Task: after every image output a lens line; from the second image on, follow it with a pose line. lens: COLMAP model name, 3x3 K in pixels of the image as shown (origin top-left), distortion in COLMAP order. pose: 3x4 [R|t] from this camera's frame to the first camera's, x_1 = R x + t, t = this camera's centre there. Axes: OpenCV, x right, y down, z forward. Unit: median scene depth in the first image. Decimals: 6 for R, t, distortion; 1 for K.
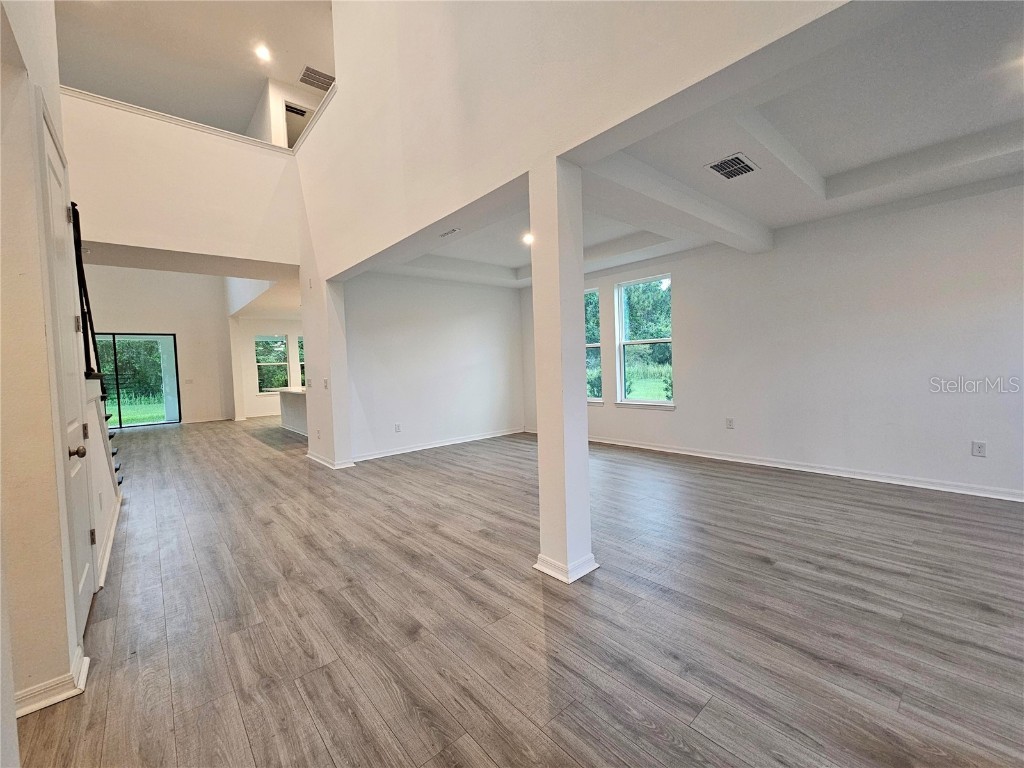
lens RADIAL K [[423.0, 0, 514.9], [0, 423.0, 381.3], [0, 0, 1]] dist [0.003568, 0.000404]
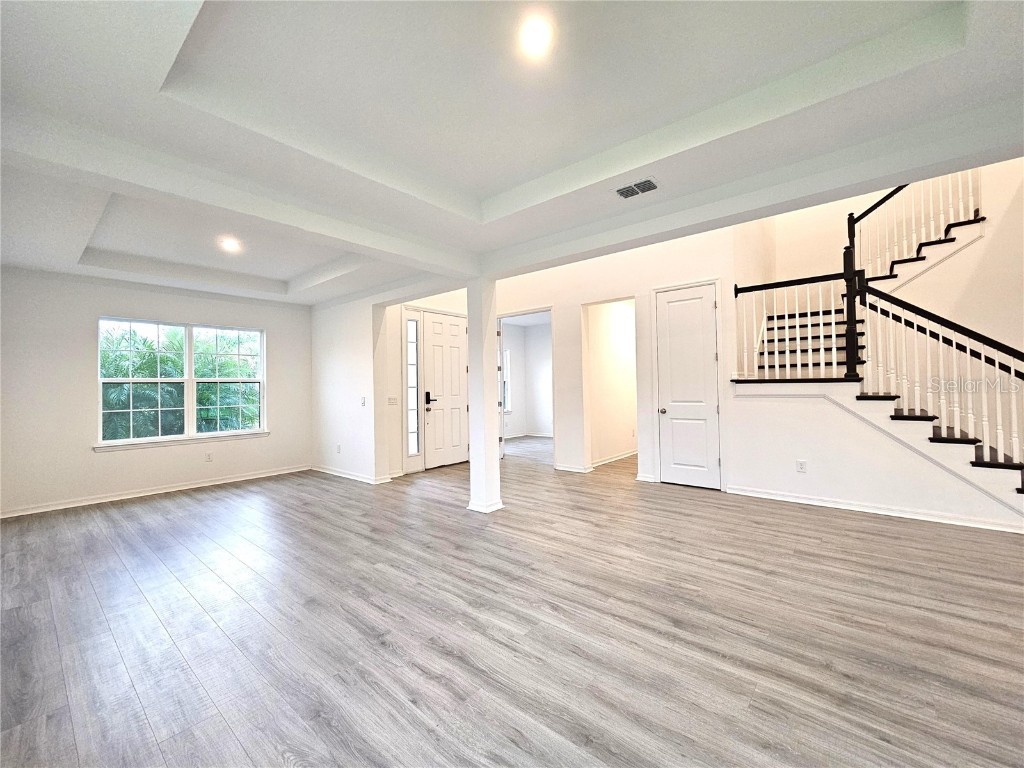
lens RADIAL K [[423.0, 0, 514.9], [0, 423.0, 381.3], [0, 0, 1]] dist [0.003568, 0.000404]
pose [[-0.986382, 0.053219, -0.155619, 0.165912], [0.047344, 0.998028, 0.041222, -0.093259], [0.157506, 0.033293, -0.986957, 1.839018]]
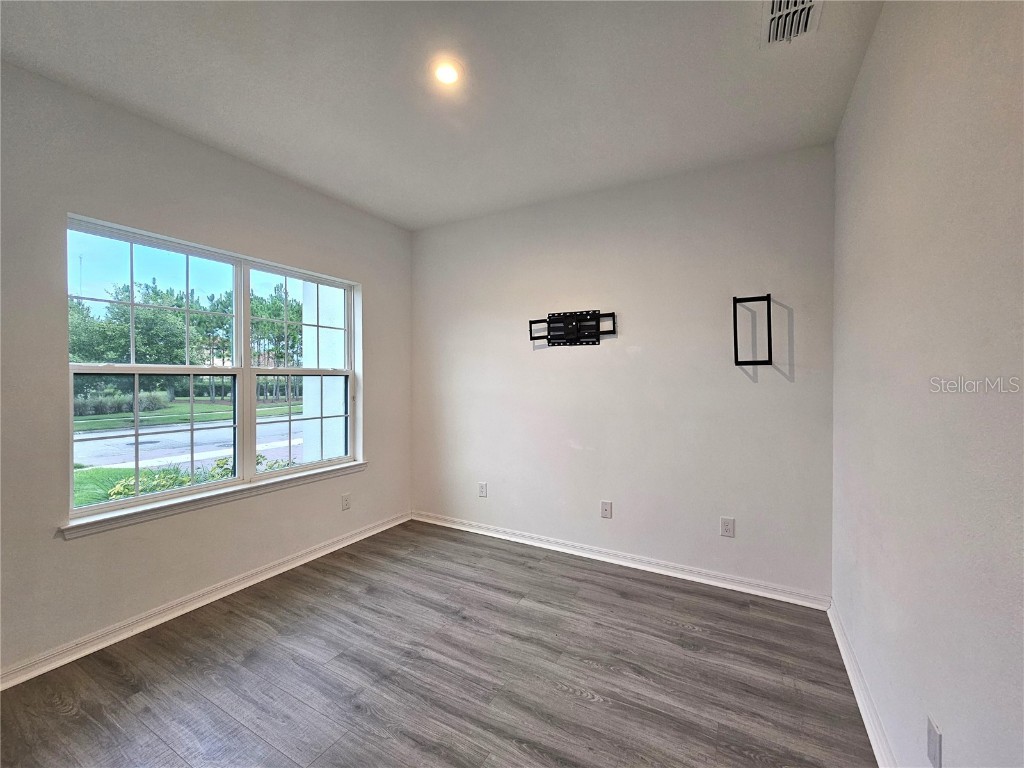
lens RADIAL K [[423.0, 0, 514.9], [0, 423.0, 381.3], [0, 0, 1]] dist [0.003568, 0.000404]
pose [[-0.941495, 0.016709, -0.336613, 0.336995], [0.004237, 0.999278, 0.037753, -0.094093], [0.337001, 0.034118, -0.940886, 1.648553]]
